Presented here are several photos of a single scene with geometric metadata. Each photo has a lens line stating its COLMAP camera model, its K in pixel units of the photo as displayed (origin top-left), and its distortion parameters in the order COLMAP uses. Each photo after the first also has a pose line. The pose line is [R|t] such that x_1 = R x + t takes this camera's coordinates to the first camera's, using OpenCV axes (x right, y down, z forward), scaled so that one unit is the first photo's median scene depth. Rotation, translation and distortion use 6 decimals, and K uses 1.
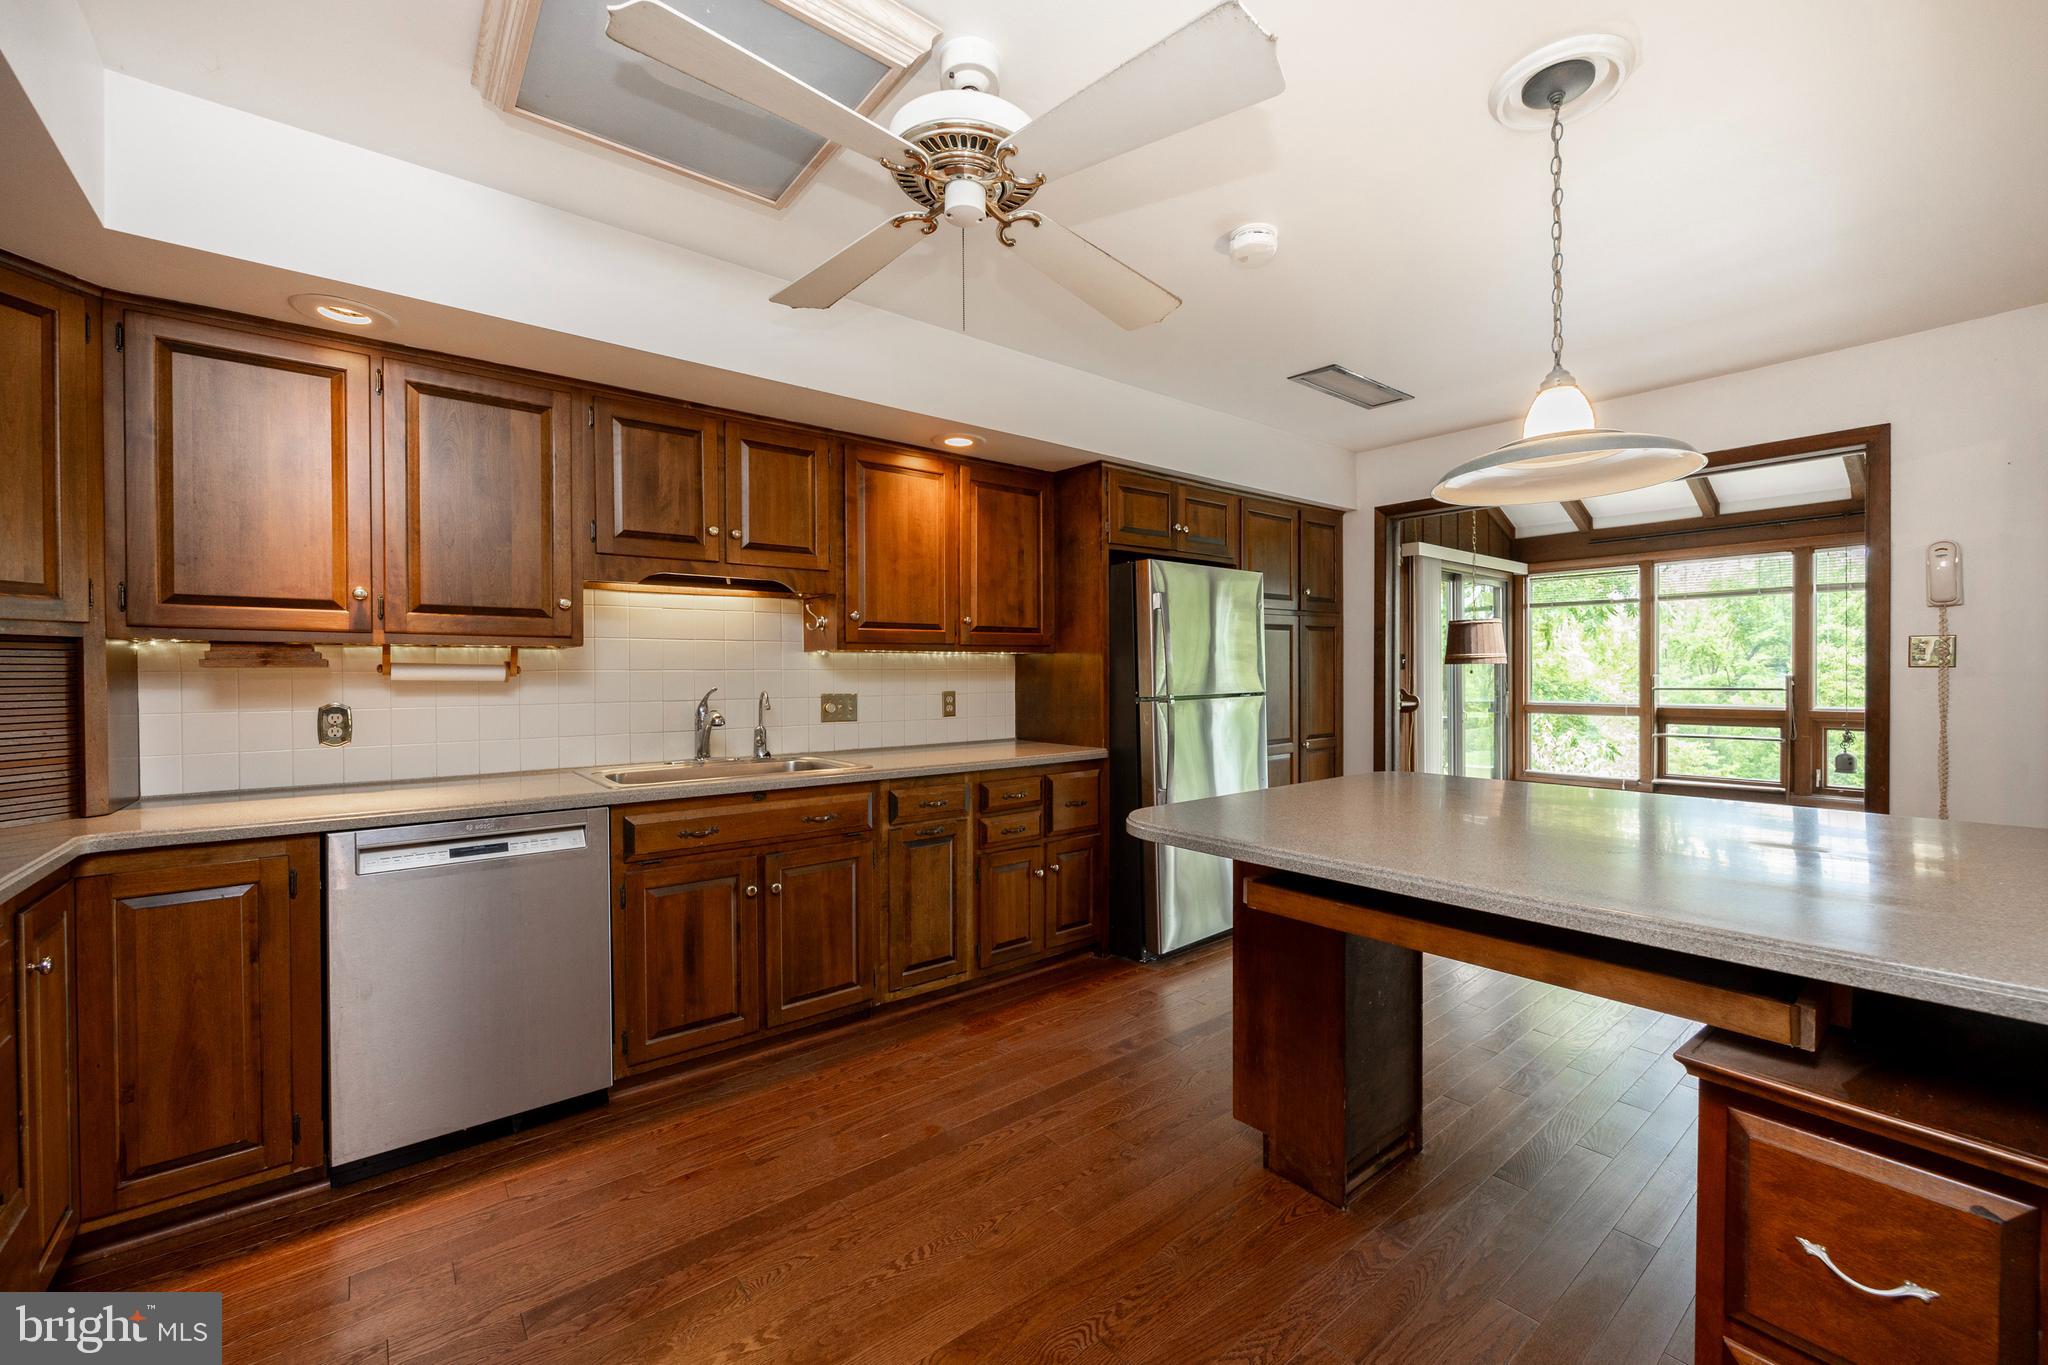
lens RADIAL K [[820.2, 0, 1023.9], [0, 820.2, 683.9], [0, 0, 1]] dist [-0.001981, 0.000021]
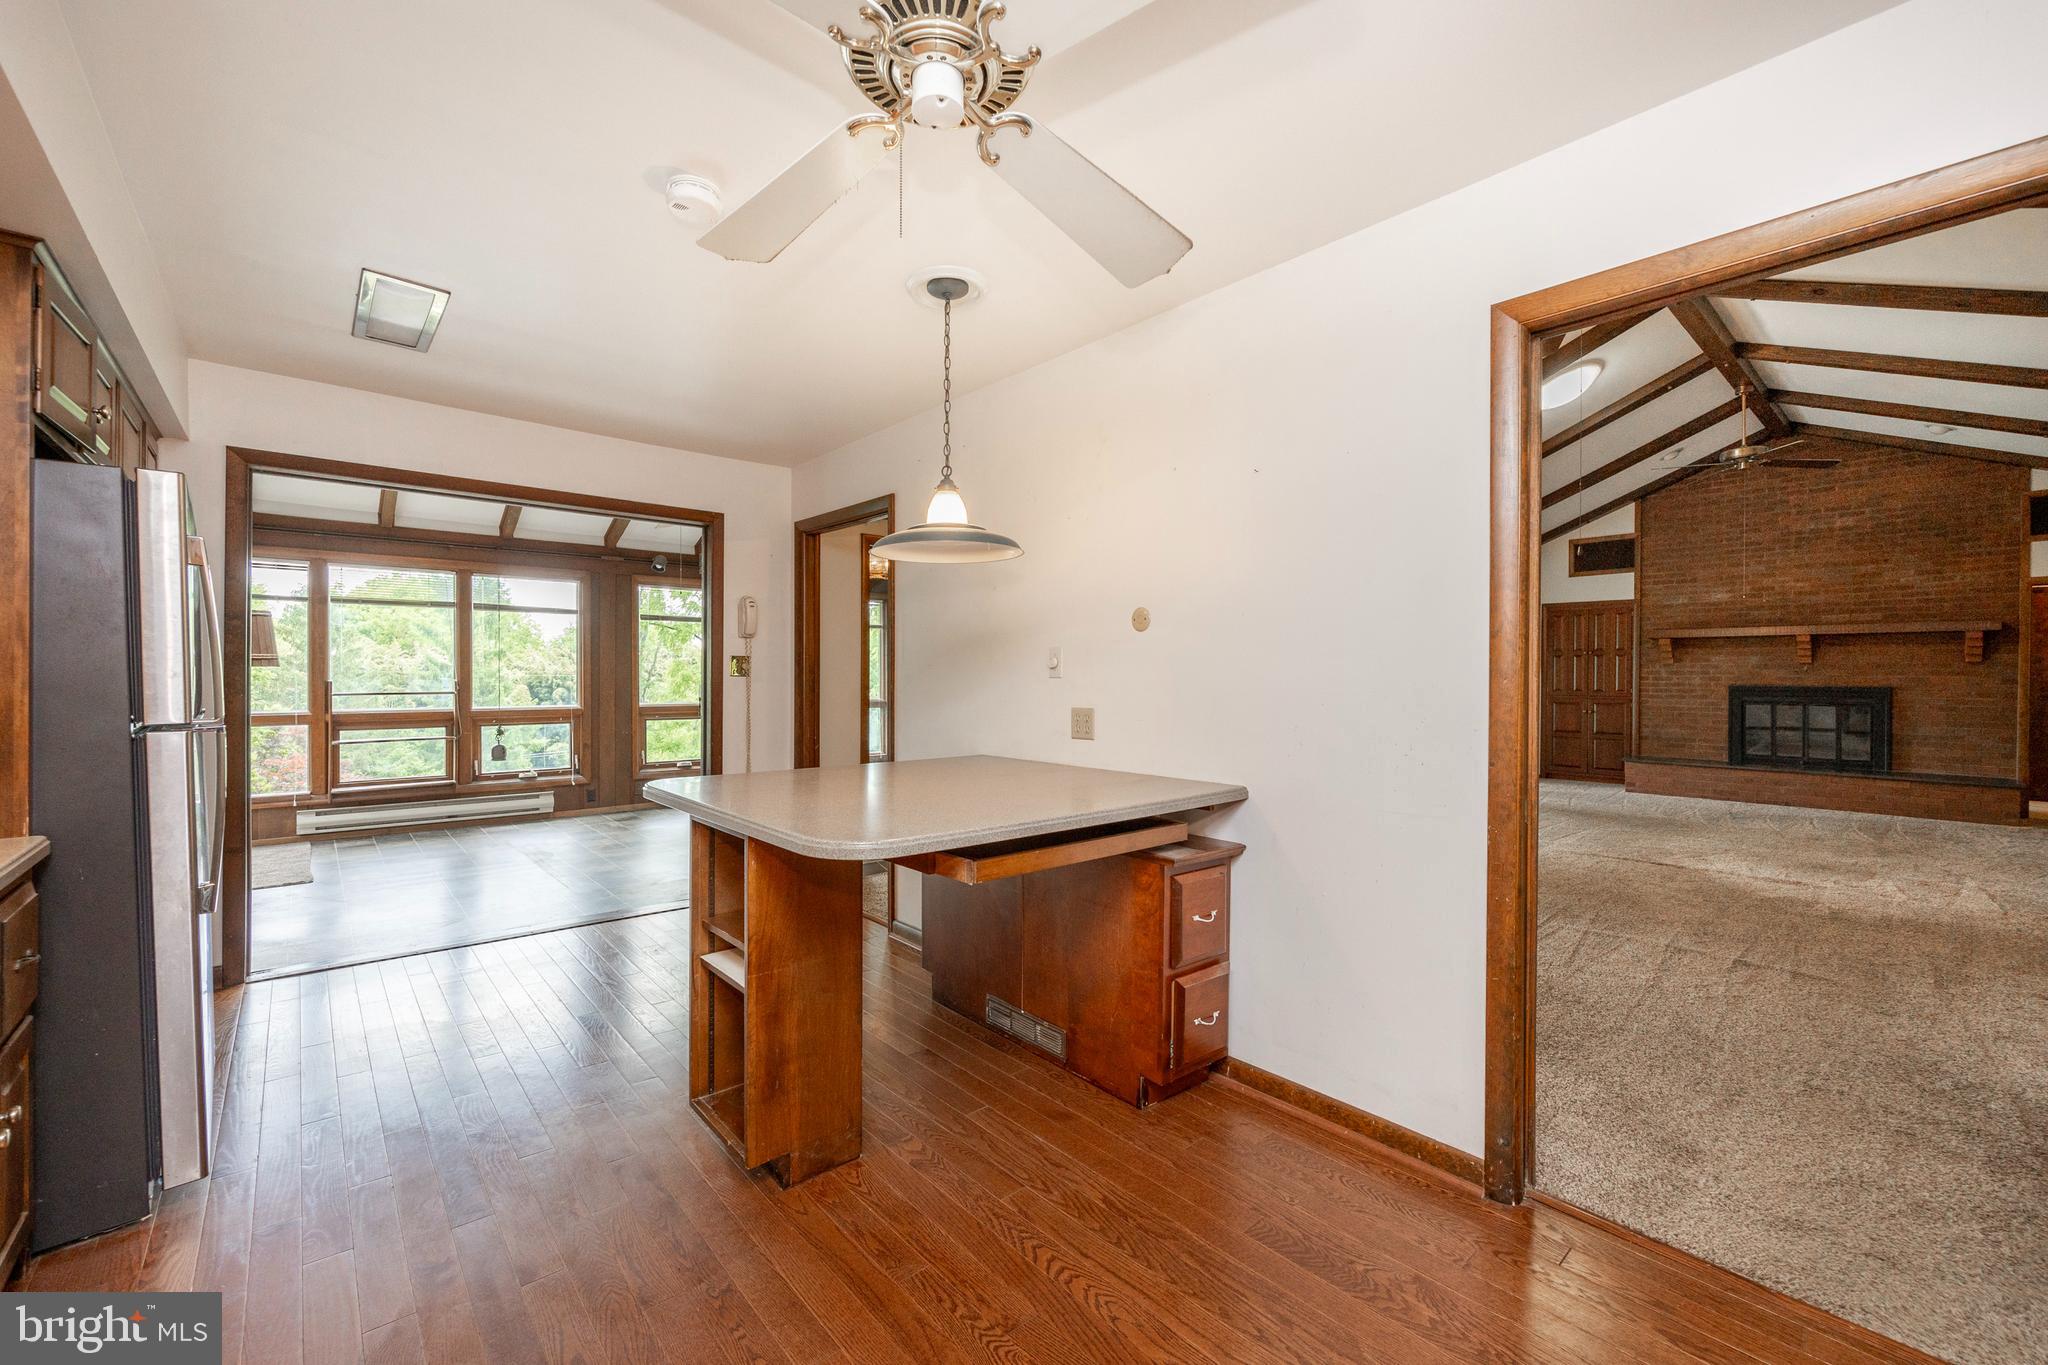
lens RADIAL K [[820.2, 0, 1023.9], [0, 820.2, 683.9], [0, 0, 1]] dist [-0.001981, 0.000021]
pose [[-0.048335, -0.004961, 0.998819, -0.252007], [0.009955, 0.999936, 0.005448, -0.004059], [-0.998782, 0.010206, -0.048282, 0.278038]]
